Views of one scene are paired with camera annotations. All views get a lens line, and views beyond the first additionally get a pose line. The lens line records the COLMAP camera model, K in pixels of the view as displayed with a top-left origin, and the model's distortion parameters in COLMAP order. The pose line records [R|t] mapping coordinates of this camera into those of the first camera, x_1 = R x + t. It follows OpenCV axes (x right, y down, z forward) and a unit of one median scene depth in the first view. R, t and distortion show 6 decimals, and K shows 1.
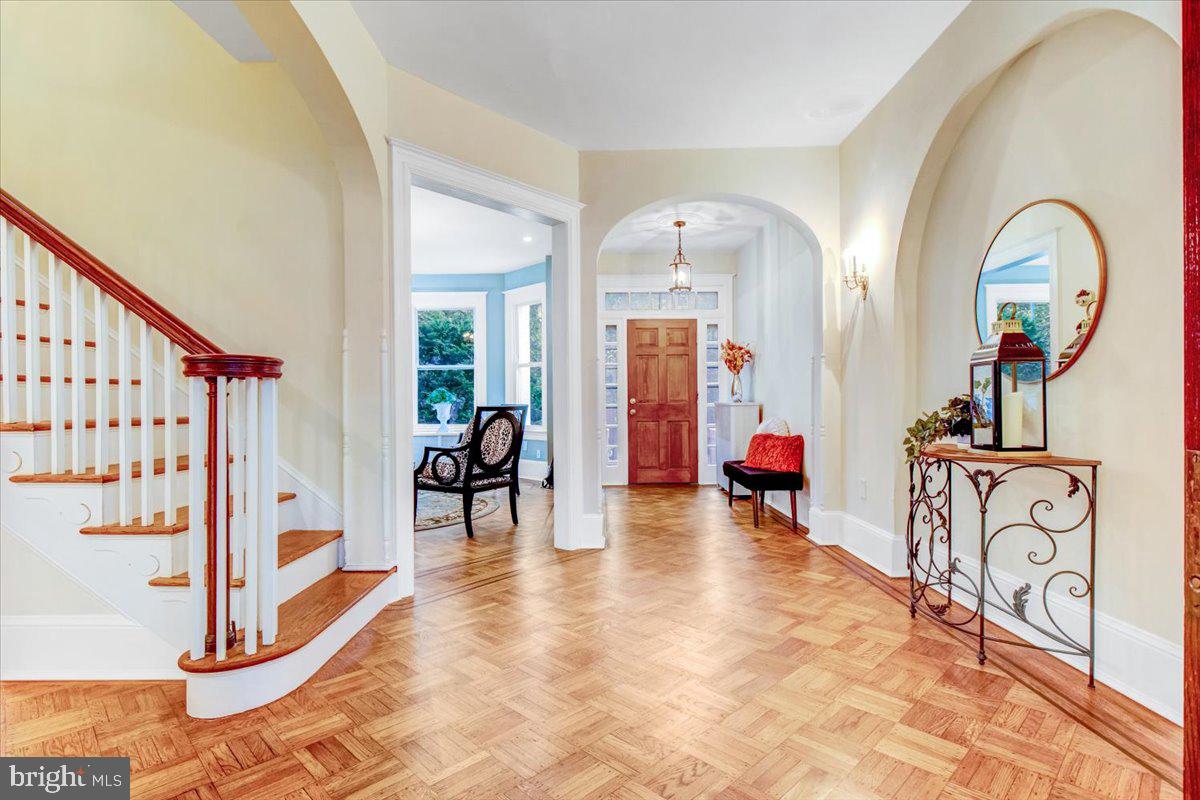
lens RADIAL K [[608.4, 0, 603.9], [0, 608.4, 403.0], [0, 0, 1]] dist [-0.000586, 0.000024]
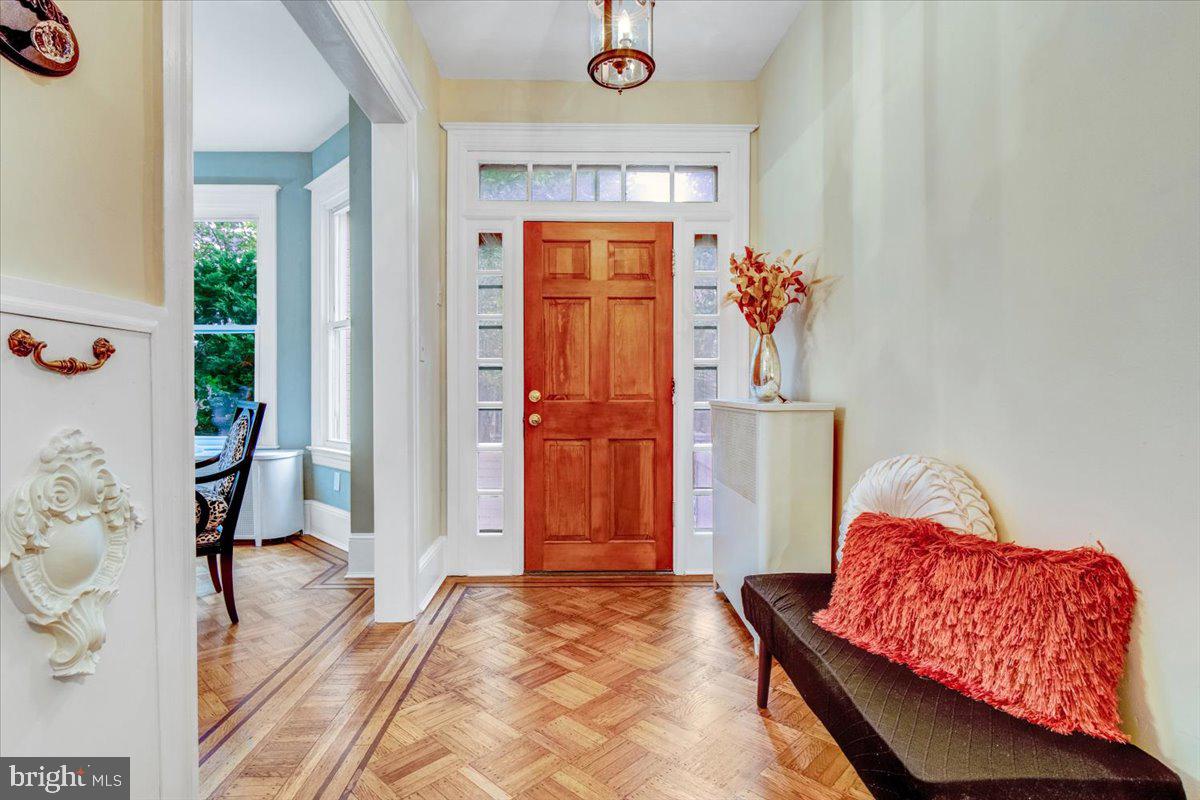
lens RADIAL K [[608.4, 0, 595.2], [0, 608.4, 398.6], [0, 0, 1]] dist [-0.000586, 0.000024]
pose [[0.999835, 0.008156, 0.016256, 0.086270], [-0.008222, 0.999958, 0.003964, -0.003581], [-0.016223, -0.004097, 0.999860, 0.532003]]
